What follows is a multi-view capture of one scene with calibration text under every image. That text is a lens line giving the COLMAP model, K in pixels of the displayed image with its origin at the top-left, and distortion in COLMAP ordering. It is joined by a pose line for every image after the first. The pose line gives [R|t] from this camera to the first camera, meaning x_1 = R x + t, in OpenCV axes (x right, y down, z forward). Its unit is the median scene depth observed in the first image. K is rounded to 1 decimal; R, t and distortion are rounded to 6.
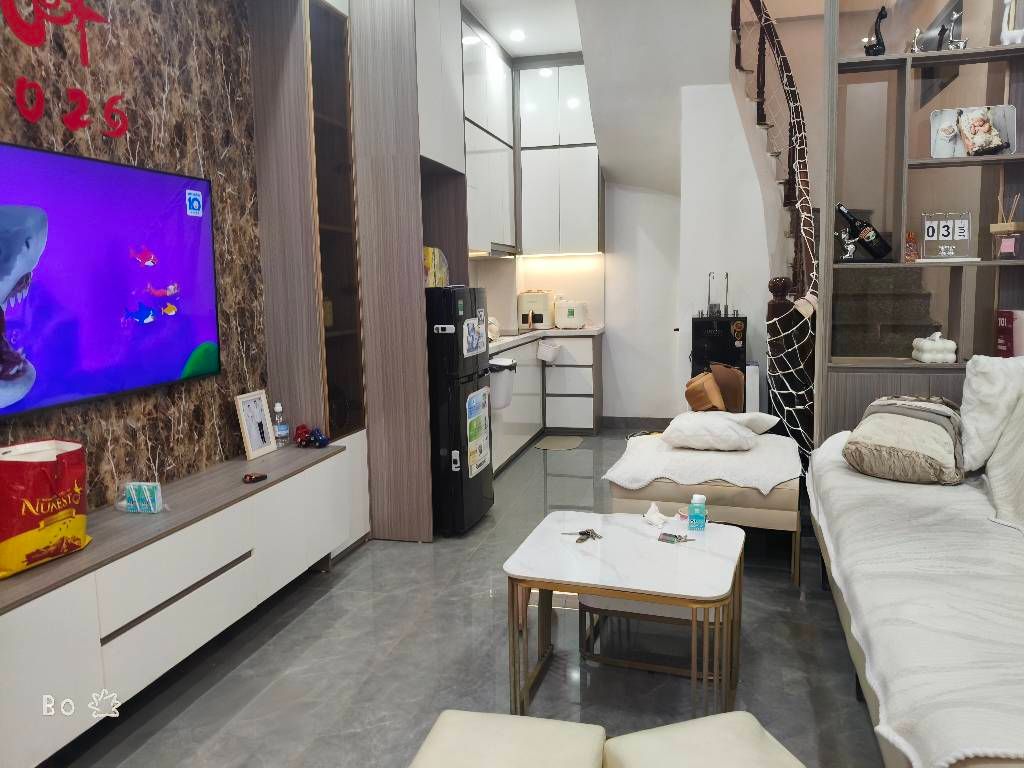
lens RADIAL K [[802.2, 0, 512.0], [0, 802.2, 384.0], [0, 0, 1]] dist [0.046469, -0.097658]
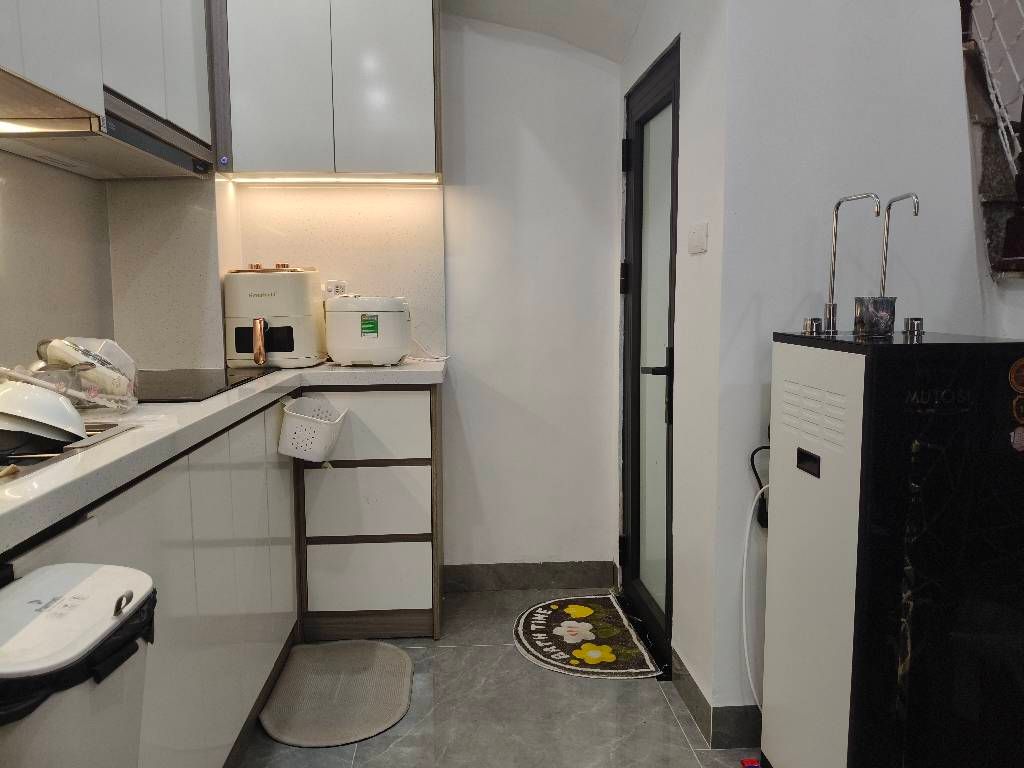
lens RADIAL K [[802.2, 0, 512.0], [0, 802.2, 384.0], [0, 0, 1]] dist [0.046469, -0.097658]
pose [[0.956125, -0.017559, 0.292433, 0.025189], [0.027961, 0.999115, -0.031426, -0.045614], [-0.291622, 0.038224, 0.955770, 0.606019]]
